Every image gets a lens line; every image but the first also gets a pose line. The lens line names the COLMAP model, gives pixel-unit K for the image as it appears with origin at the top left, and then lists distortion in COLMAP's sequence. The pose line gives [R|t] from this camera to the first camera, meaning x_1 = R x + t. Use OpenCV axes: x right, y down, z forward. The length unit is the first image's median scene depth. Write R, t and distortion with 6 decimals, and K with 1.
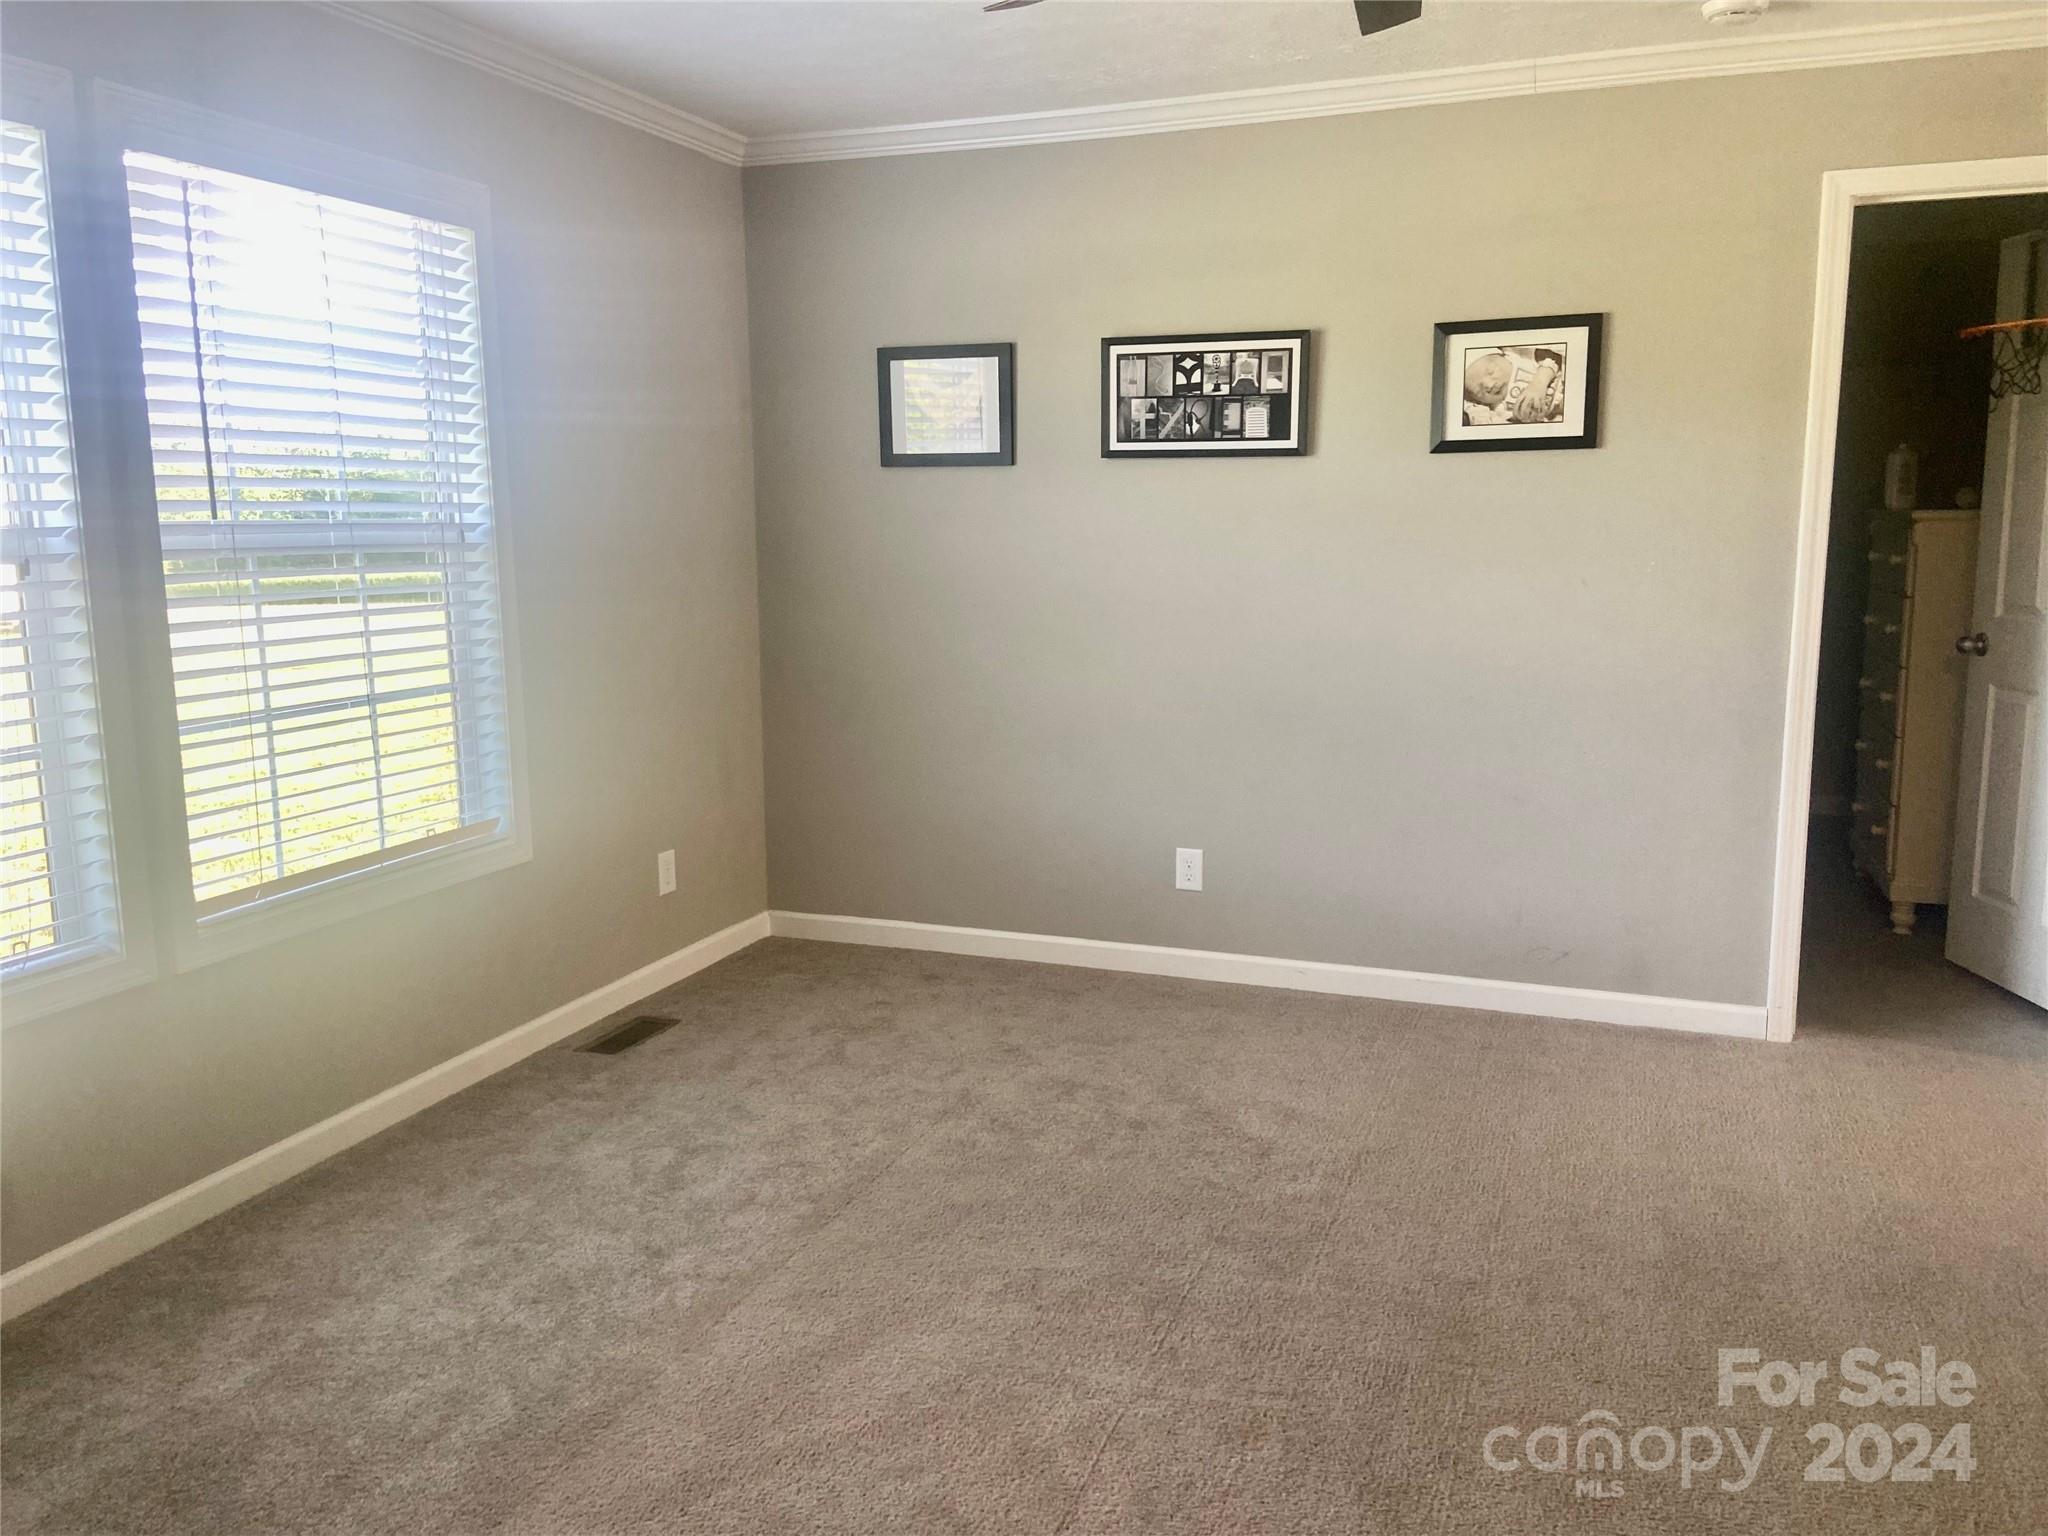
lens RADIAL K [[1563.4, 0, 1022.5], [0, 1563.4, 744.5], [0, 0, 1]] dist [0.139199, -0.176060]
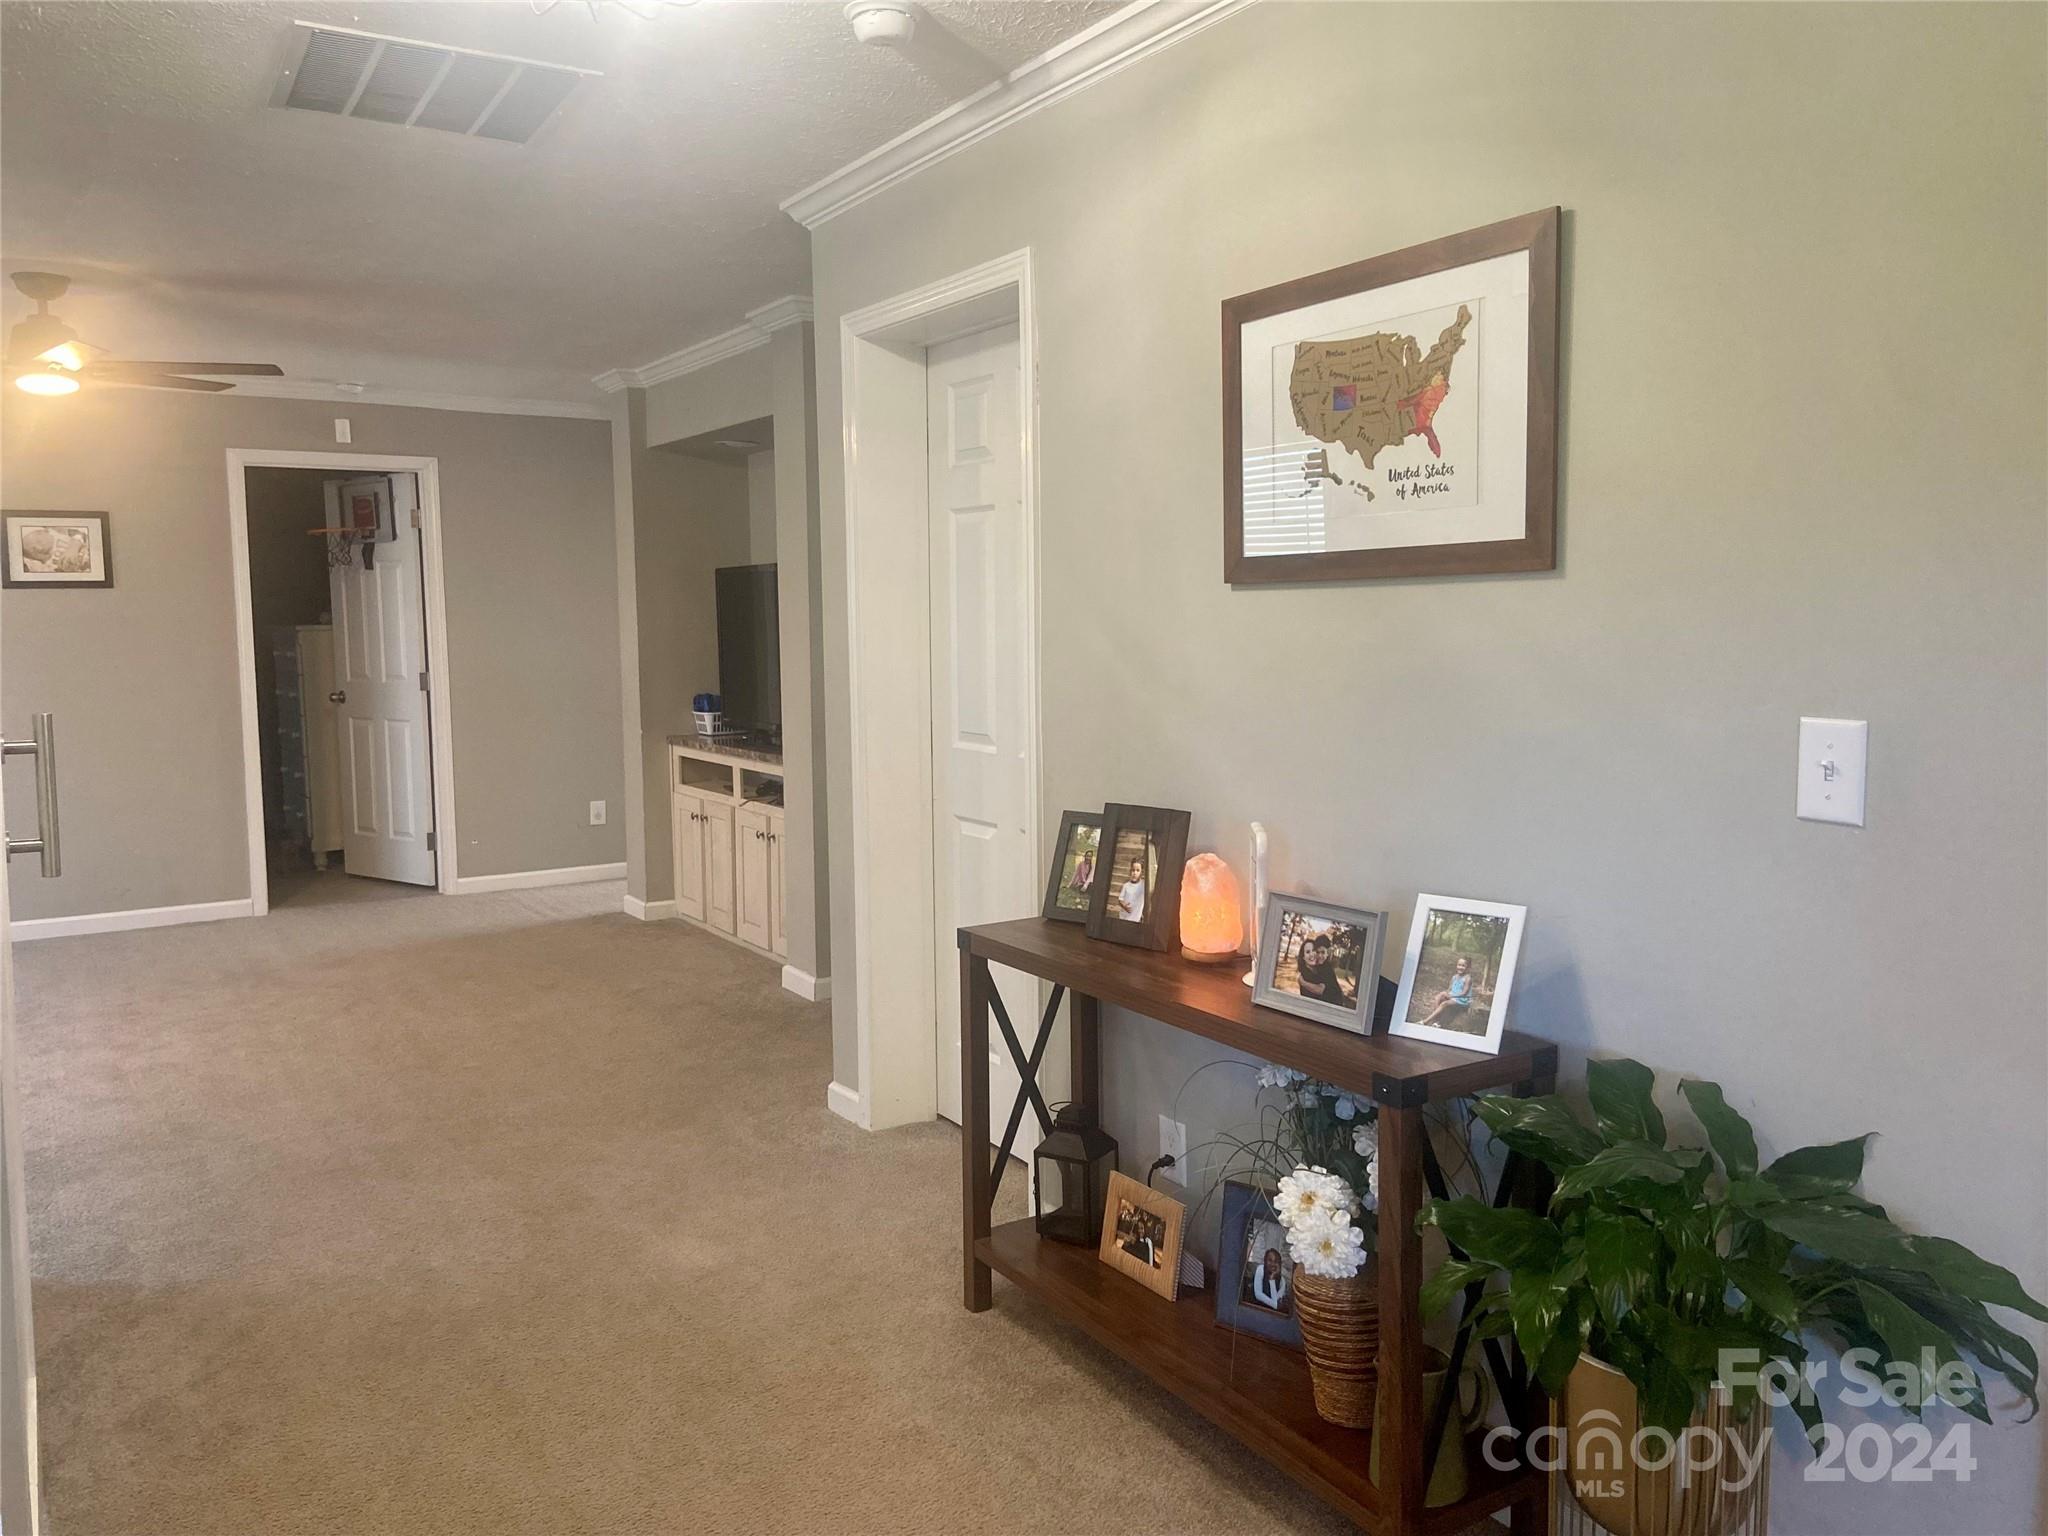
lens RADIAL K [[1563.4, 0, 1022.5], [0, 1563.4, 744.5], [0, 0, 1]] dist [0.139199, -0.176060]
pose [[0.600774, -0.067078, 0.796600, -0.419825], [0.127888, 0.991704, -0.012942, 0.122503], [-0.789123, 0.109650, 0.604369, -0.760721]]
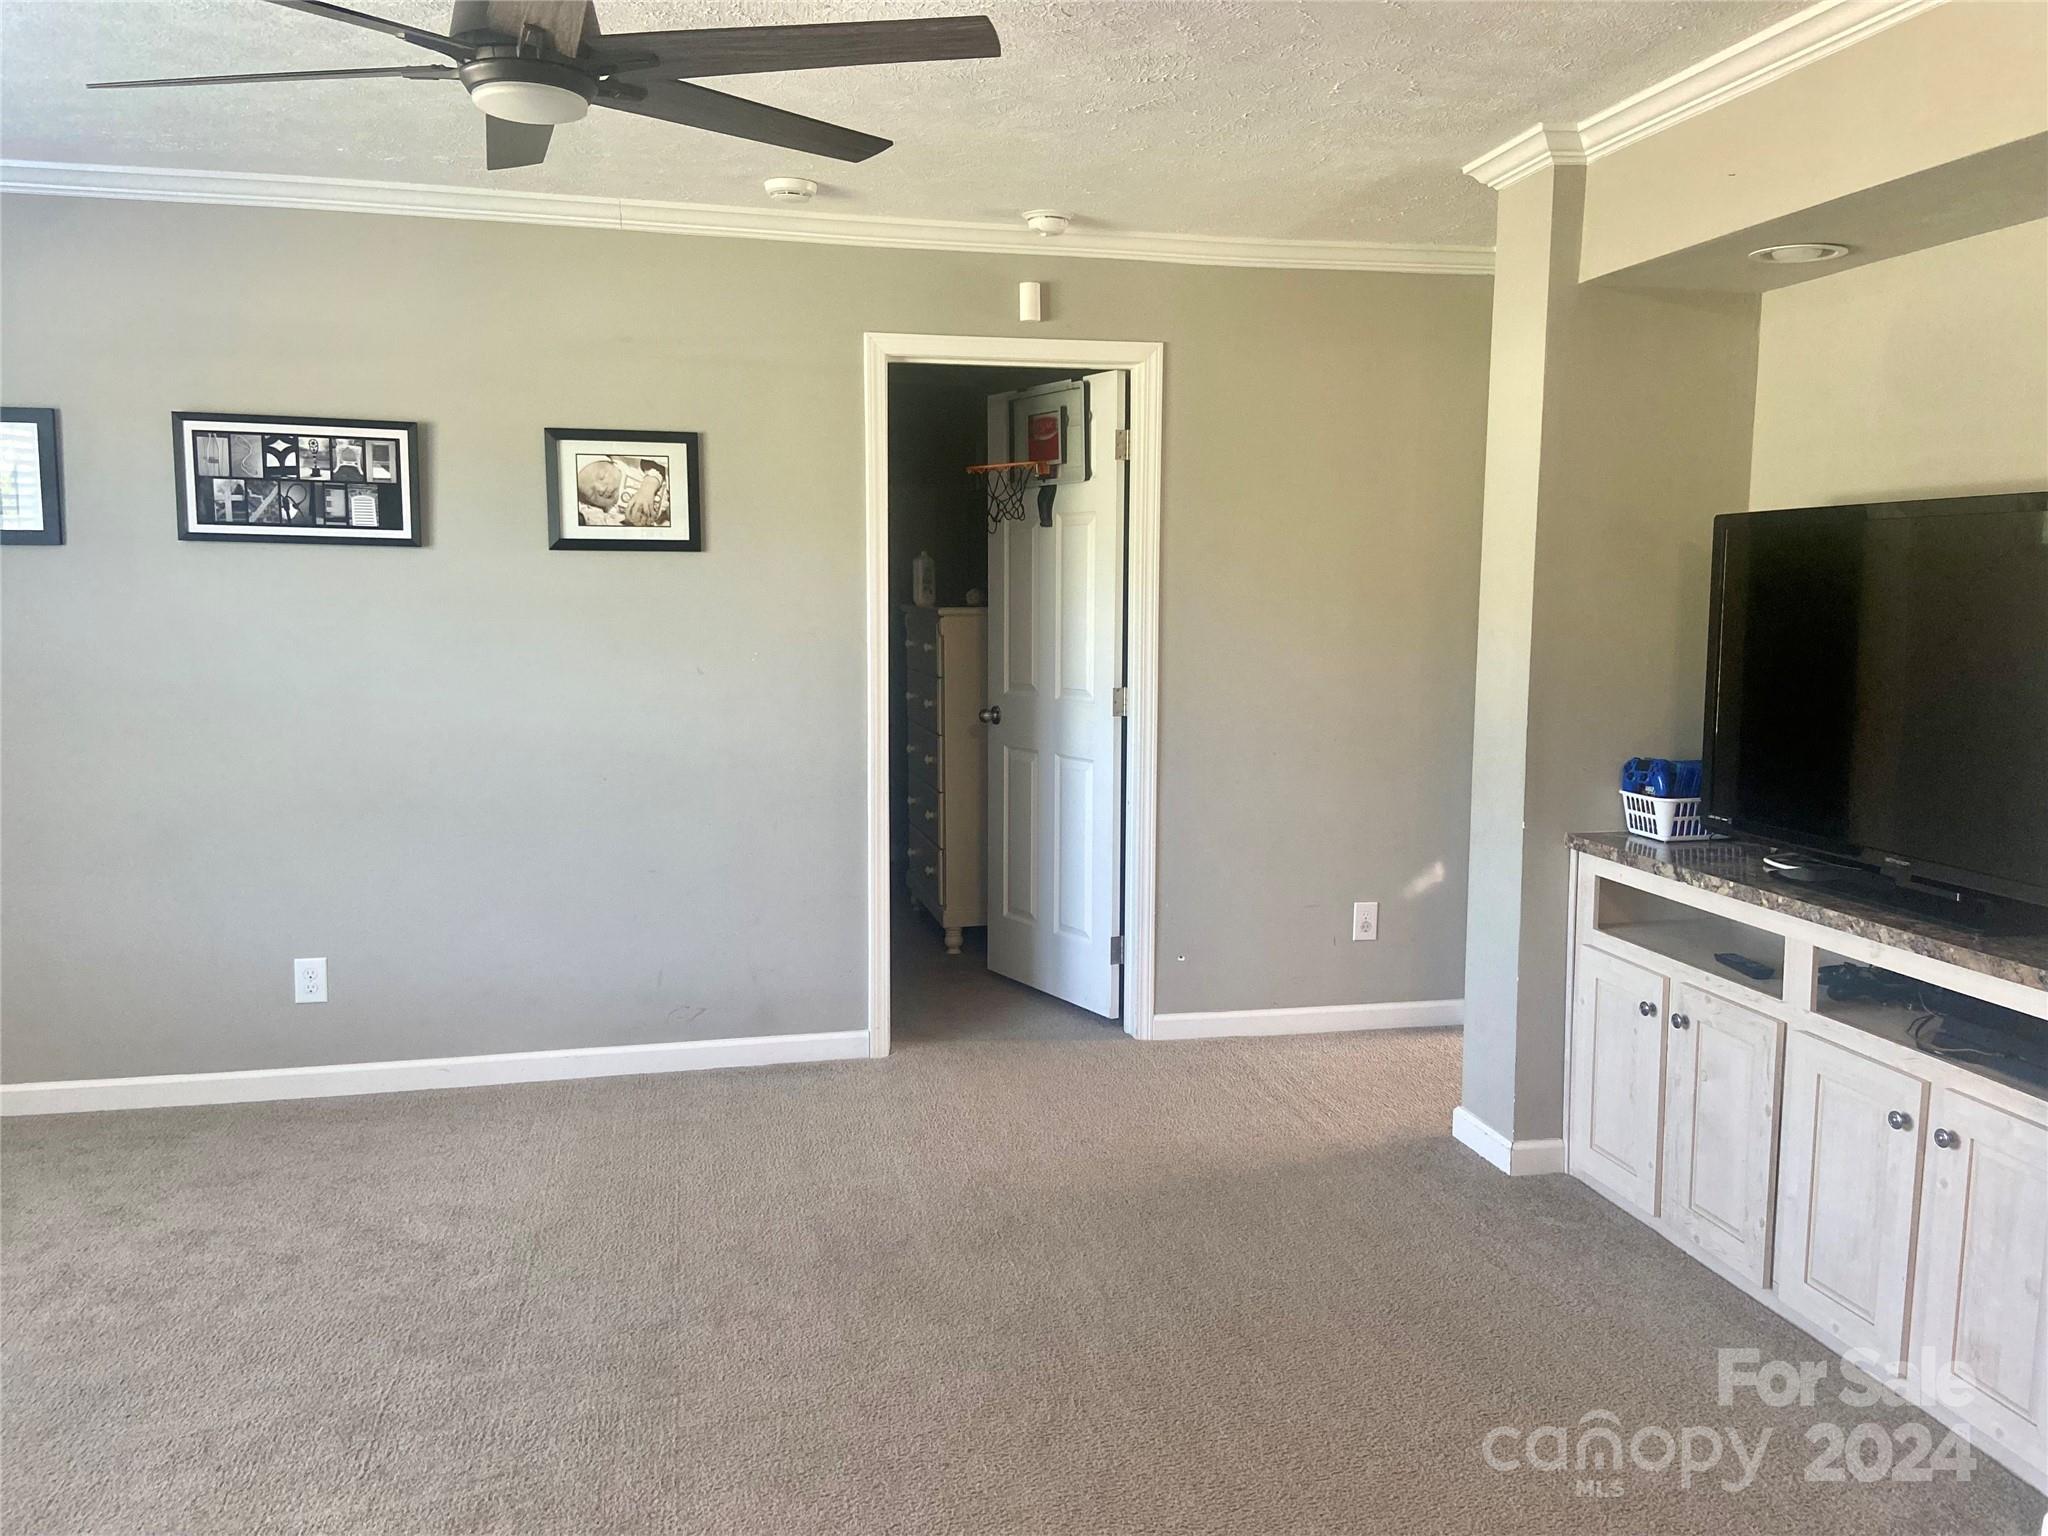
lens RADIAL K [[1563.4, 0, 1022.5], [0, 1563.4, 744.5], [0, 0, 1]] dist [0.139199, -0.176060]
pose [[0.839152, -0.044720, 0.542056, -0.053369], [0.071197, 0.997070, -0.027961, -0.003857], [-0.539218, 0.062057, 0.839877, -0.040734]]
